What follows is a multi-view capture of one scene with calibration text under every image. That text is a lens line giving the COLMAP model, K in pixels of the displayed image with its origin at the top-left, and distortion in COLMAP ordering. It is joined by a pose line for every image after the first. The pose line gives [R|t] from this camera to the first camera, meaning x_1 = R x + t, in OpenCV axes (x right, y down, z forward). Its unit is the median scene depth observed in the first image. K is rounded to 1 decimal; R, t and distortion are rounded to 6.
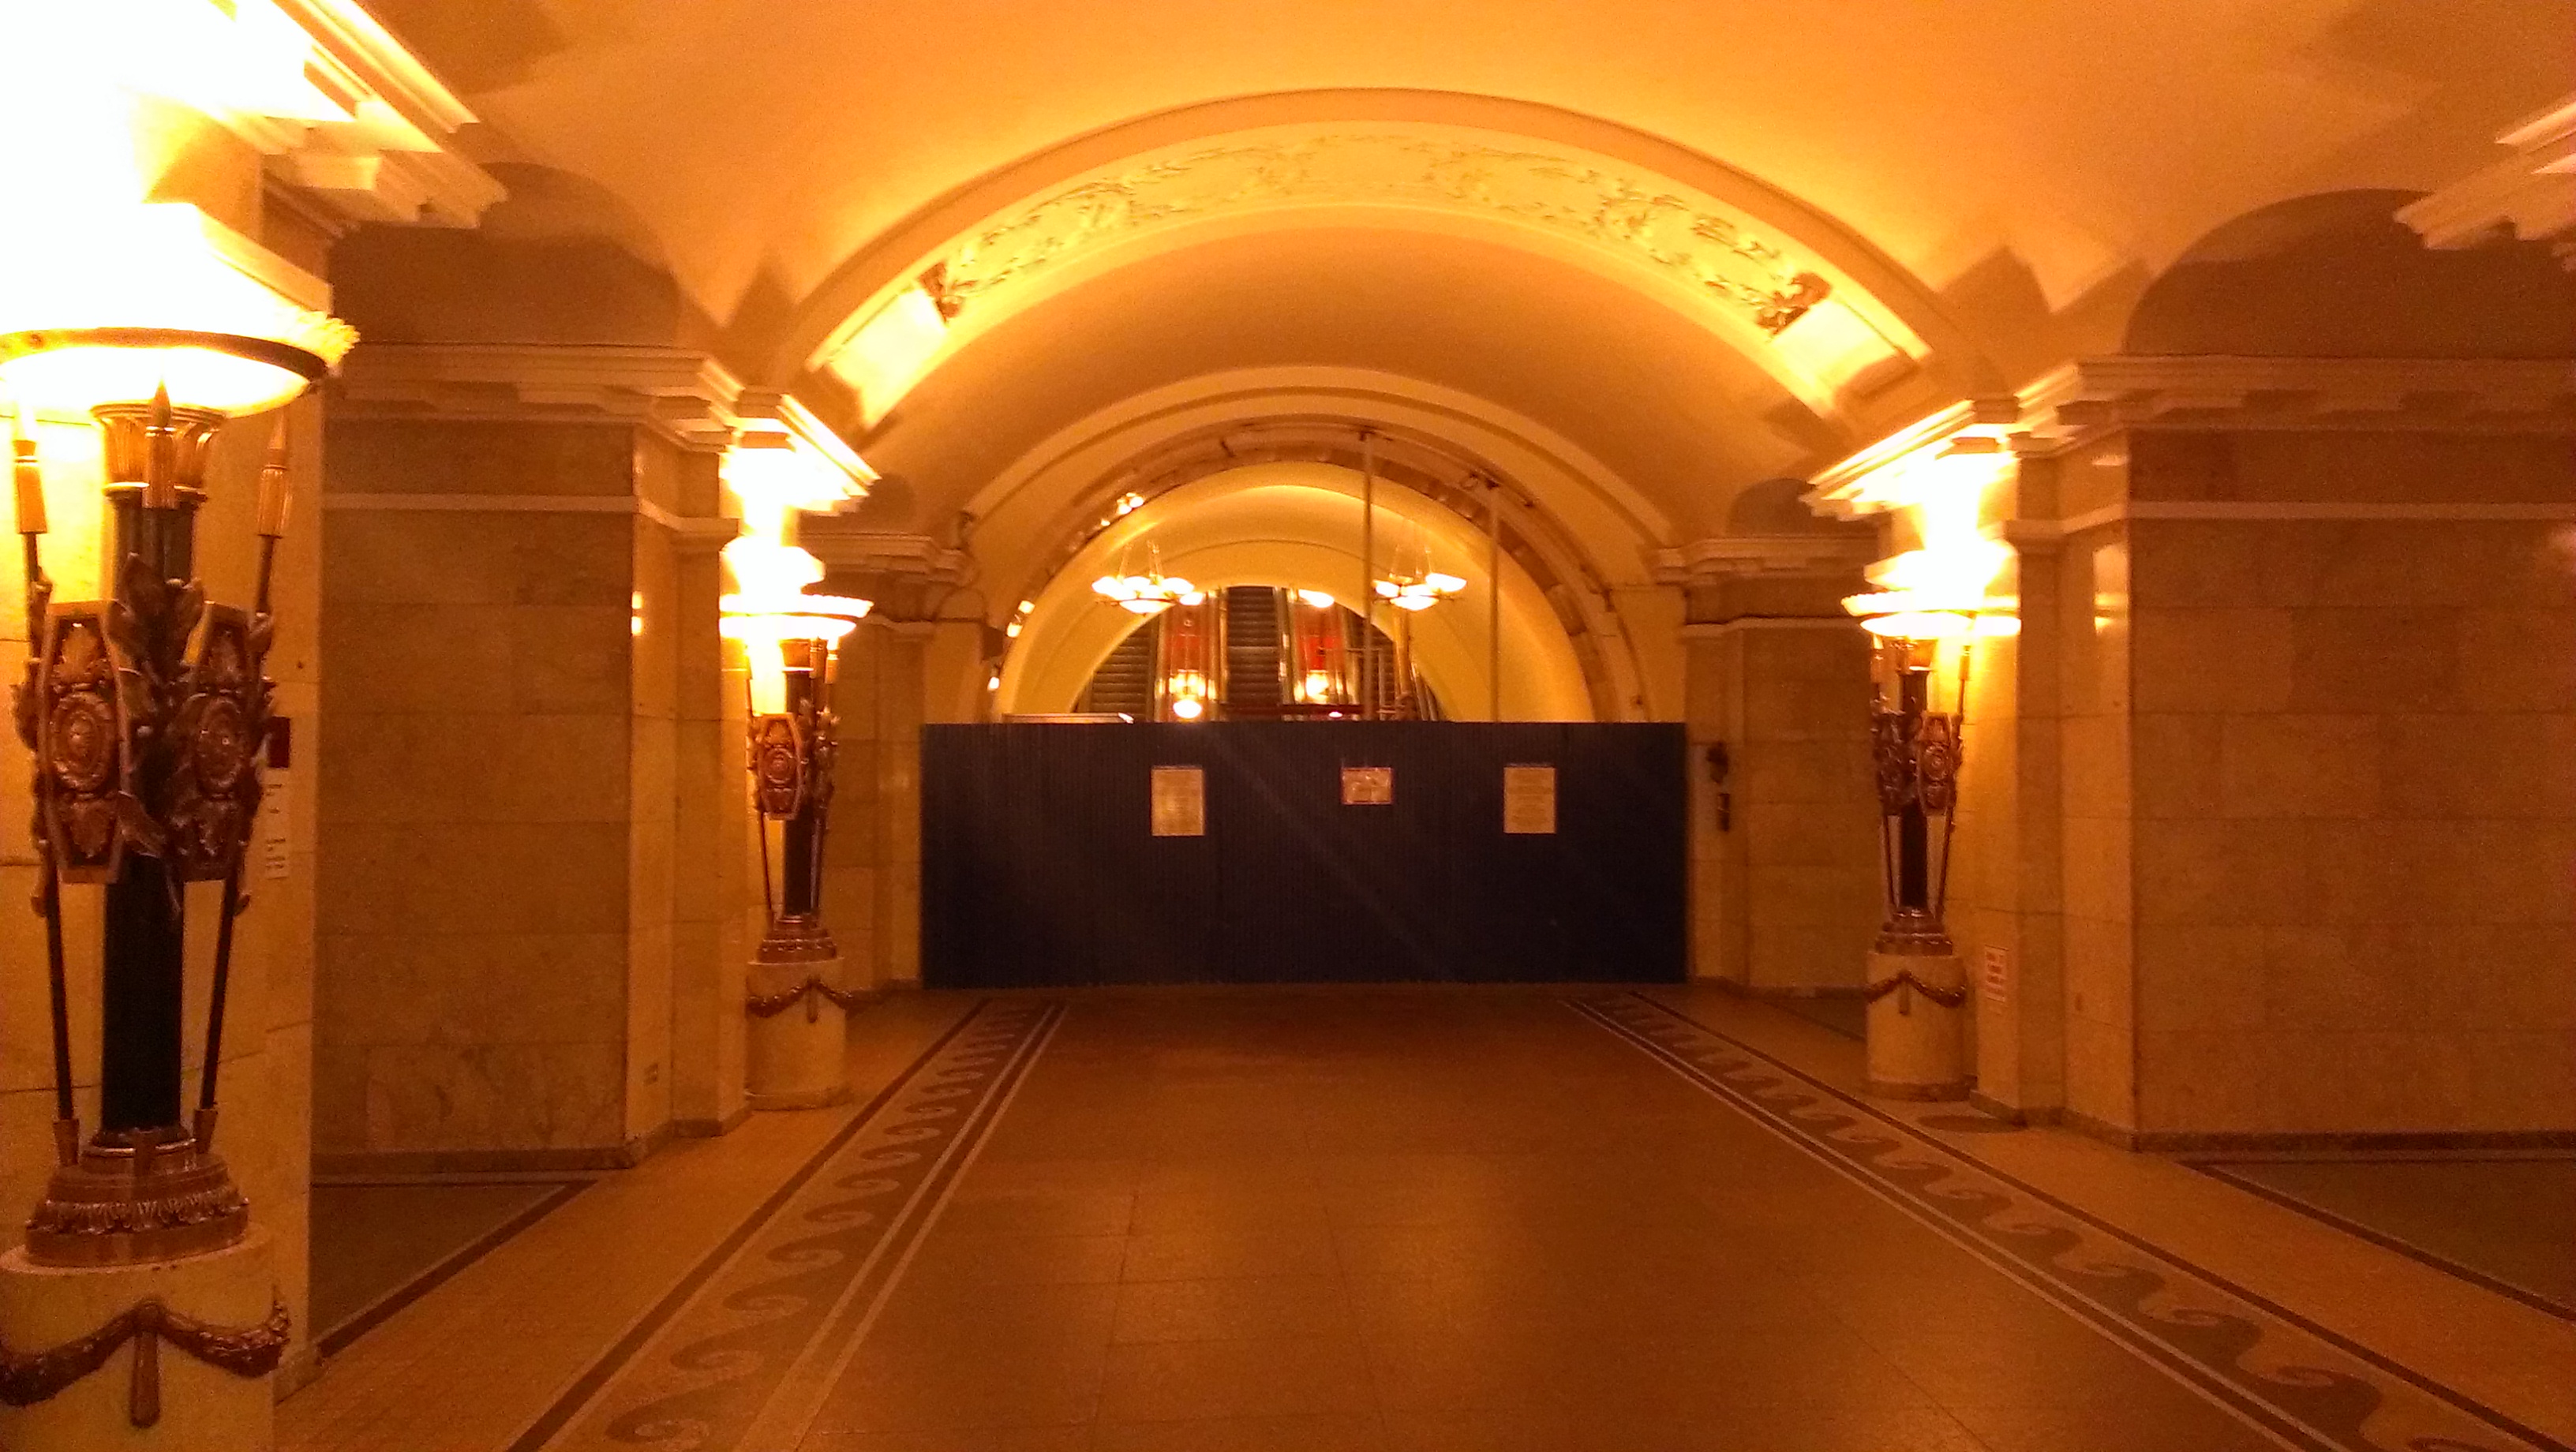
lens RADIAL K [[2072.6, 0, 1304.1], [0, 2072.6, 735.4], [0, 0, 1]] dist [0.134259, -0.224045]
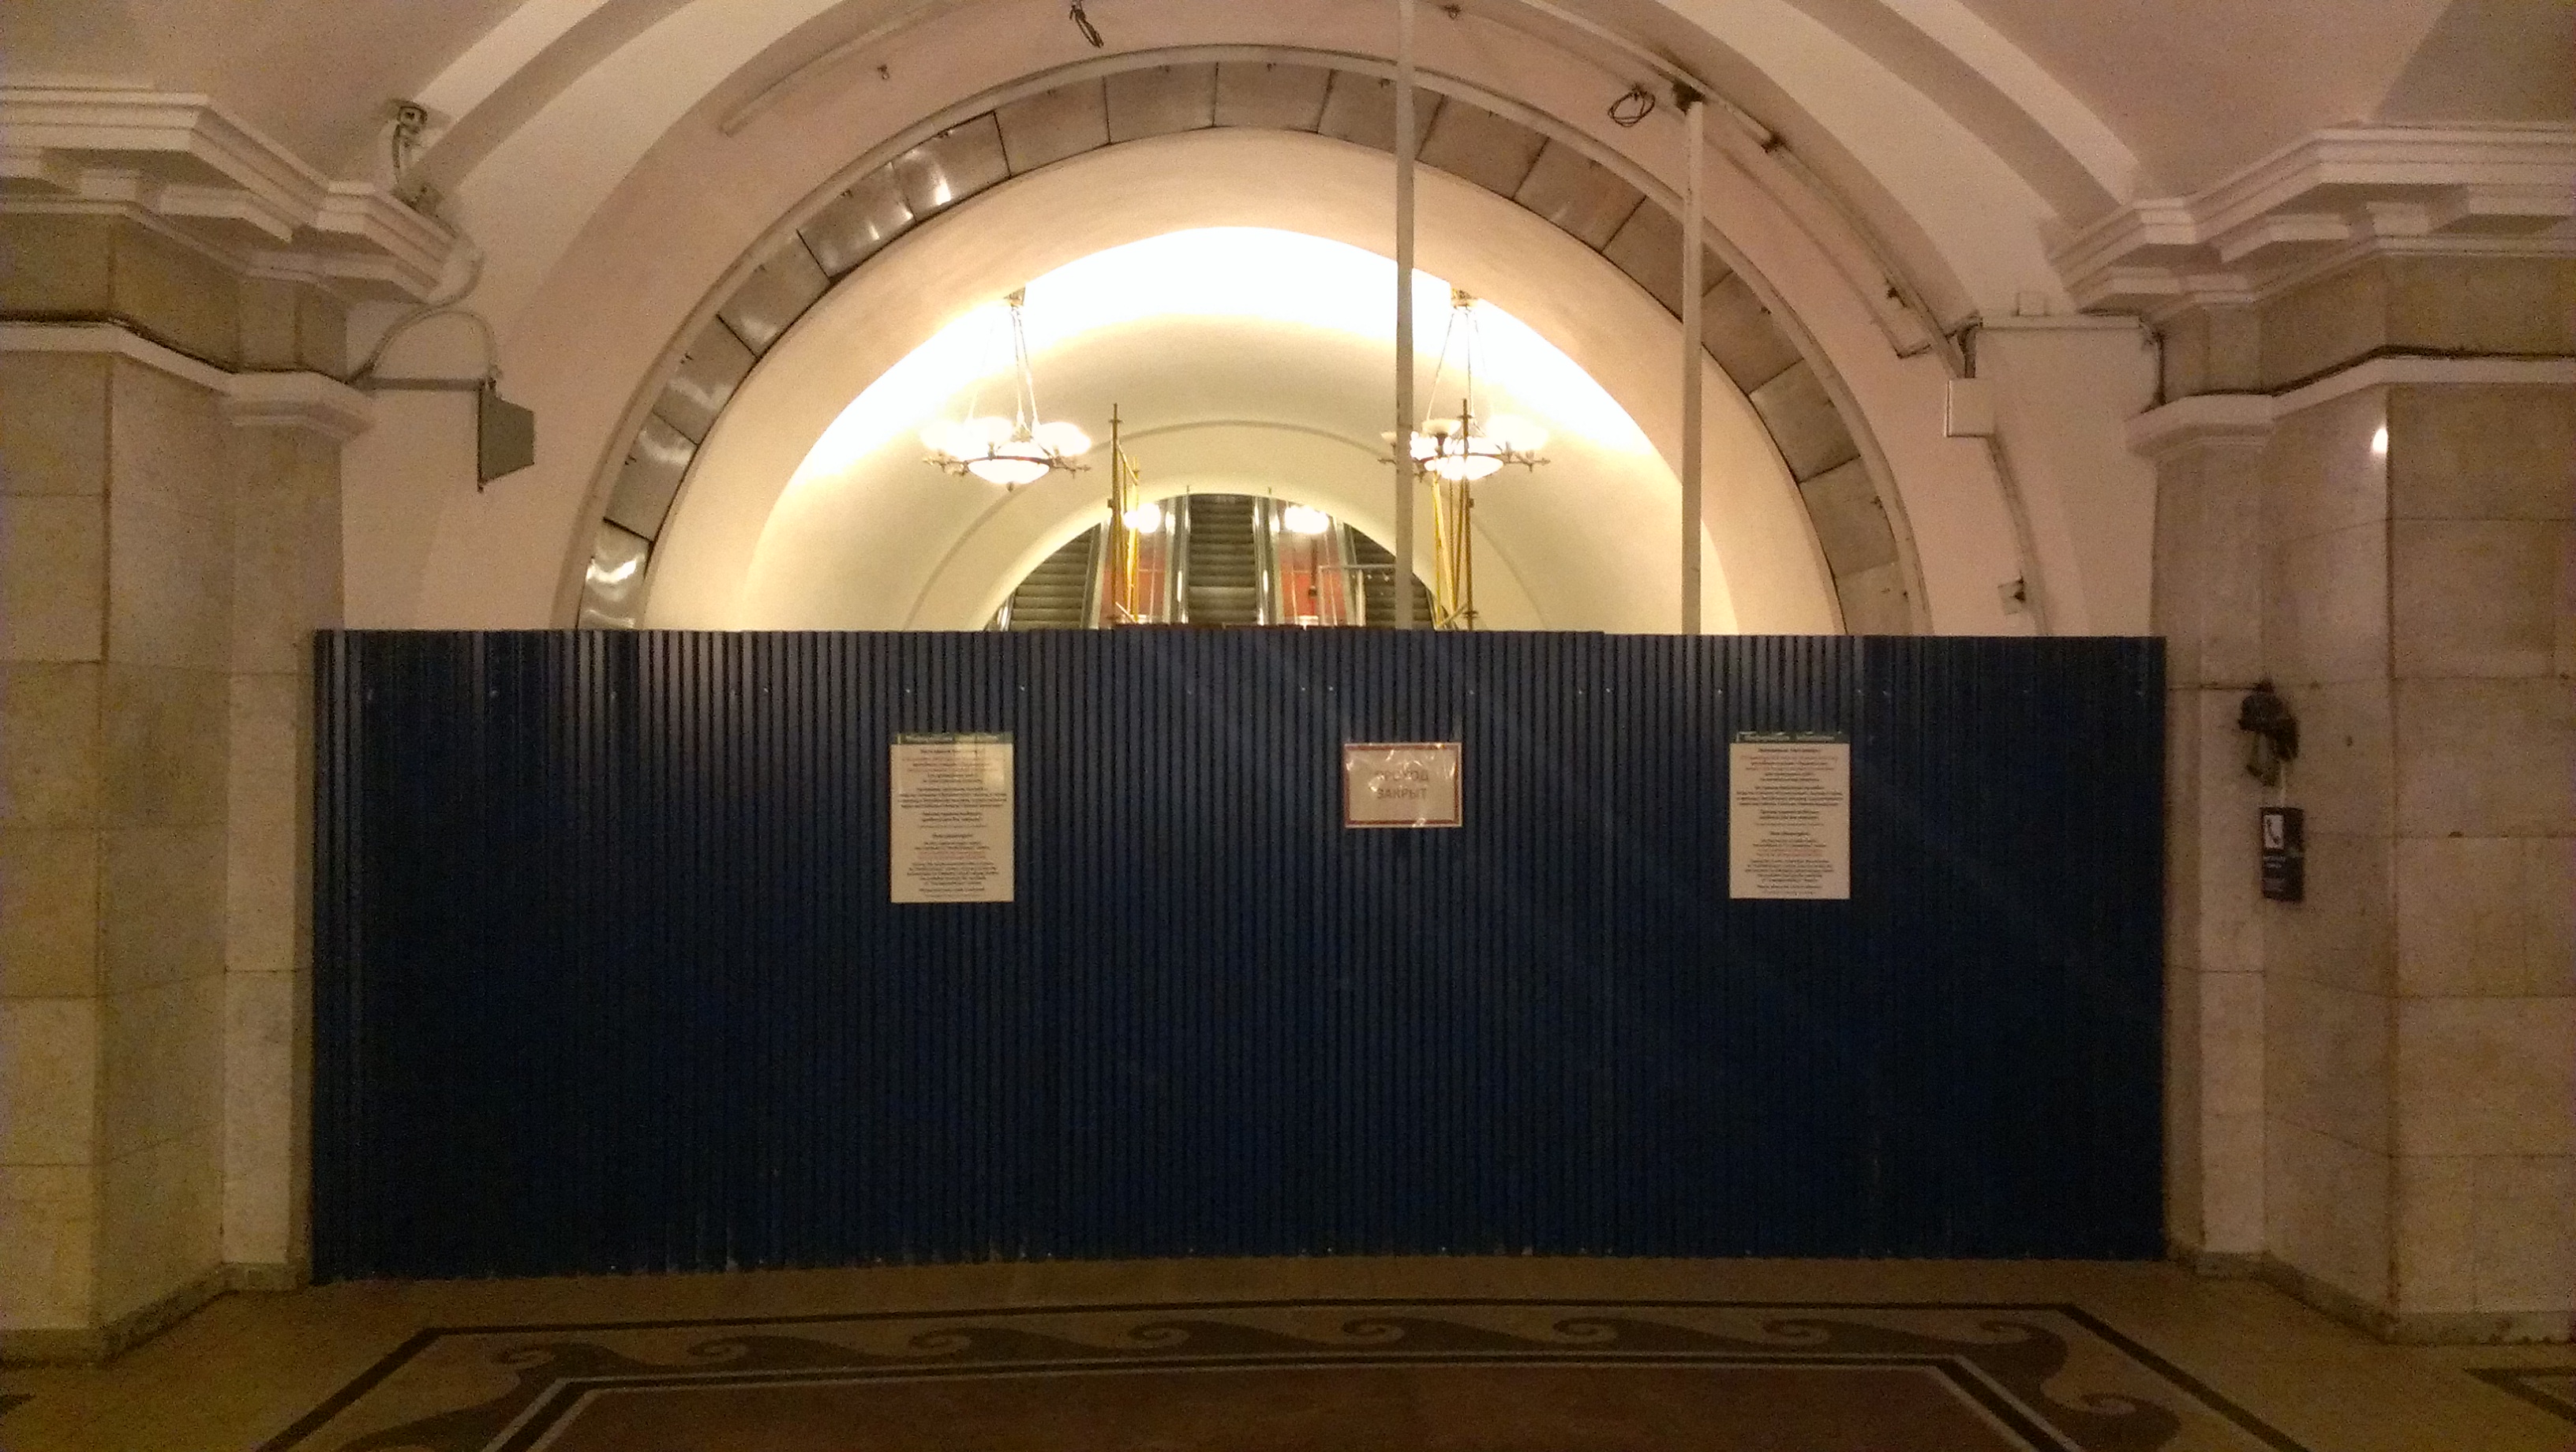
lens RADIAL K [[2072.6, 0, 1304.1], [0, 2072.6, 735.4], [0, 0, 1]] dist [0.134259, -0.224045]
pose [[0.999993, 0.003110, 0.002304, 0.013868], [-0.003132, 0.999950, 0.009506, 0.015614], [-0.002274, -0.009513, 0.999952, 0.885313]]
